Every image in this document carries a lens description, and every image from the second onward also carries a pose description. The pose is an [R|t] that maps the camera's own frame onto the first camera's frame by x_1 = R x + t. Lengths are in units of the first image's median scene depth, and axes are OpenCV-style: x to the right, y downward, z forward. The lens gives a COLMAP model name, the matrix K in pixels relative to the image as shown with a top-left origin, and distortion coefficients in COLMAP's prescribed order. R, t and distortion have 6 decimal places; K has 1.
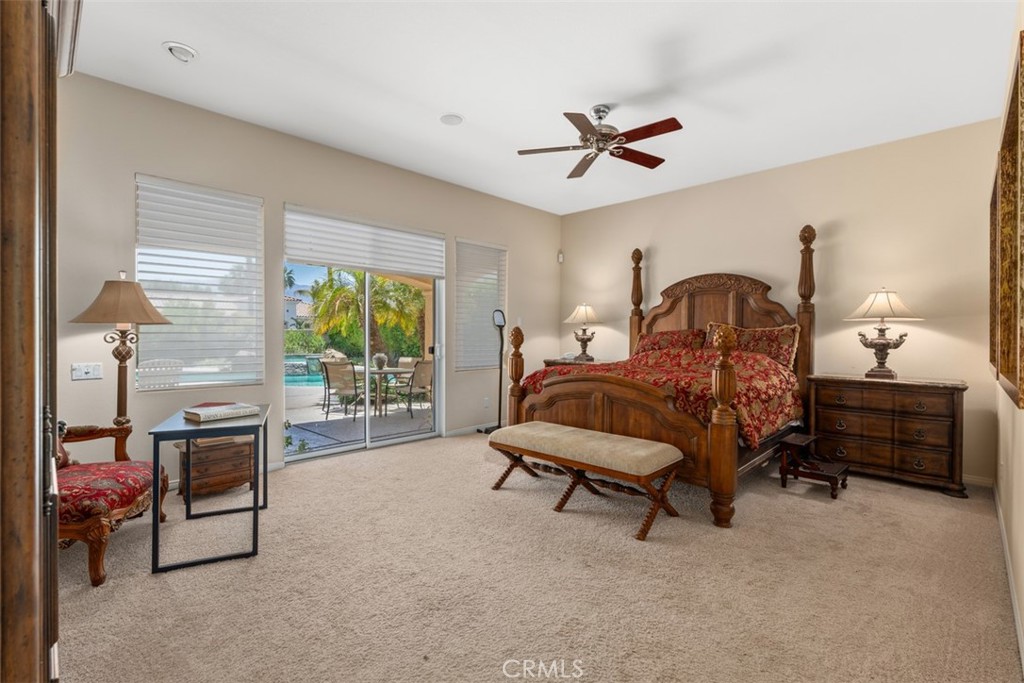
lens RADIAL K [[464.3, 0, 513.5], [0, 464.3, 338.5], [0, 0, 1]] dist [-0.002186, 0.000277]
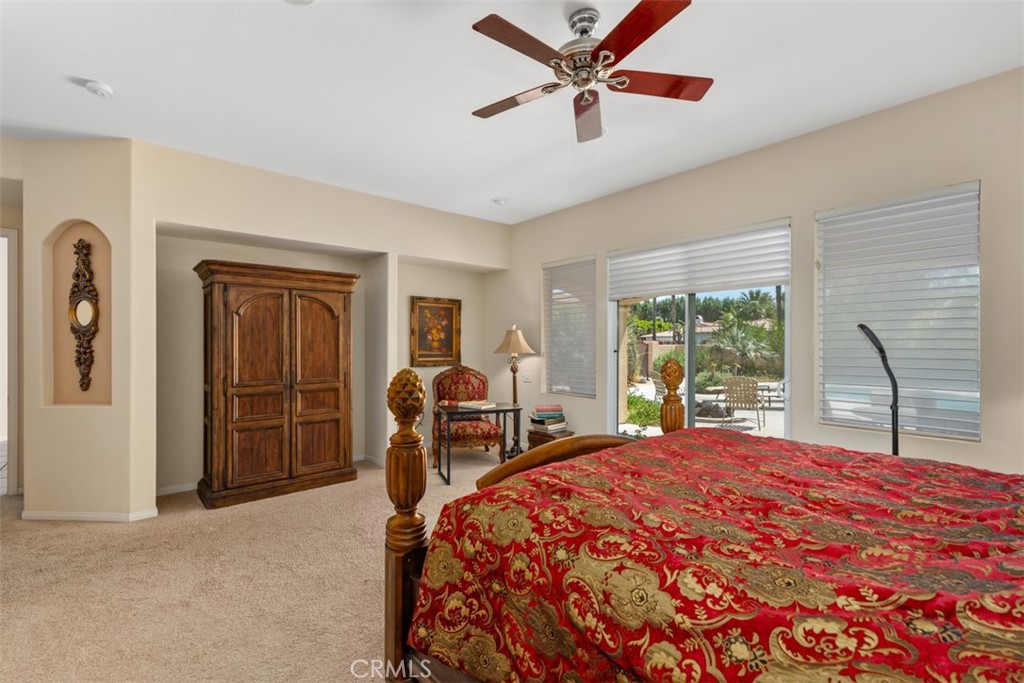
lens RADIAL K [[464.3, 0, 514.0], [0, 464.3, 344.1], [0, 0, 1]] dist [-0.002186, 0.000277]
pose [[-0.104243, -0.004106, -0.994543, 0.753756], [-0.007138, 0.999969, -0.003380, -0.048579], [0.994526, 0.006747, -0.104269, 0.906100]]
